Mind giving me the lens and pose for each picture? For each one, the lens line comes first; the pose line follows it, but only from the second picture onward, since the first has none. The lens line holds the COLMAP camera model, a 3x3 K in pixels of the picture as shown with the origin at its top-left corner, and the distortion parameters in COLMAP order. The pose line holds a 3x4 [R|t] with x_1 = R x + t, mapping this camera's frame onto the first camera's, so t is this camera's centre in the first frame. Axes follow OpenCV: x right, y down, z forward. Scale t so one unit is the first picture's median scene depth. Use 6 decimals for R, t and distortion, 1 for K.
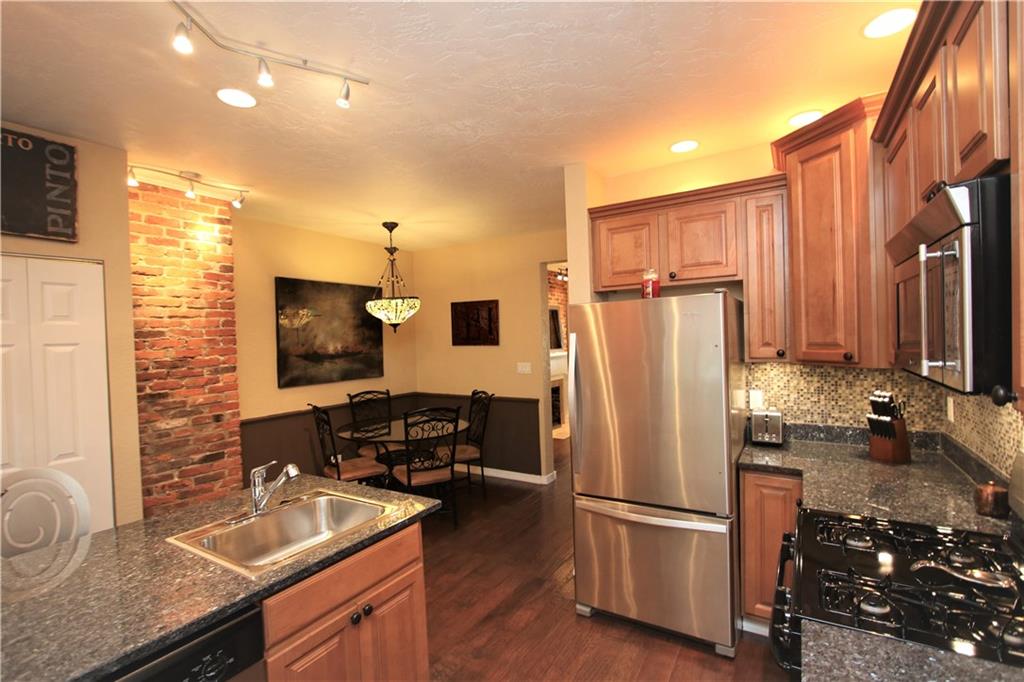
lens RADIAL K [[474.2, 0, 514.3], [0, 474.2, 340.6], [0, 0, 1]] dist [0.012055, 0.000623]
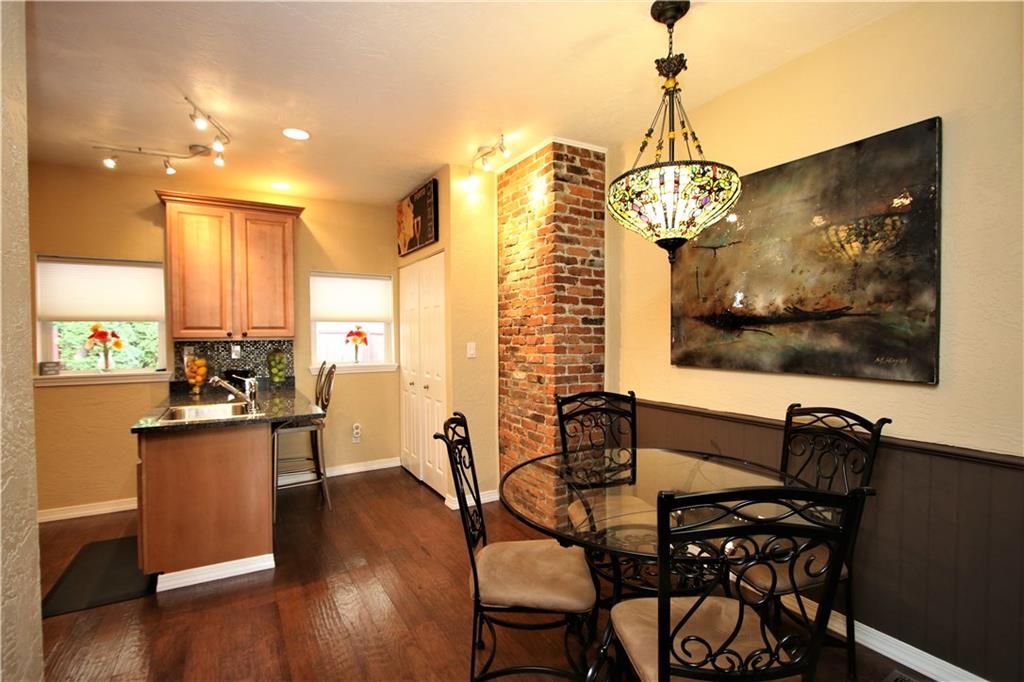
lens RADIAL K [[474.2, 0, 516.3], [0, 474.2, 342.0], [0, 0, 1]] dist [0.012055, 0.000623]
pose [[-0.458310, 0.044121, -0.887697, 0.190078], [0.011324, 0.998976, 0.043805, 0.033589], [0.888720, 0.010024, -0.458340, 1.064504]]
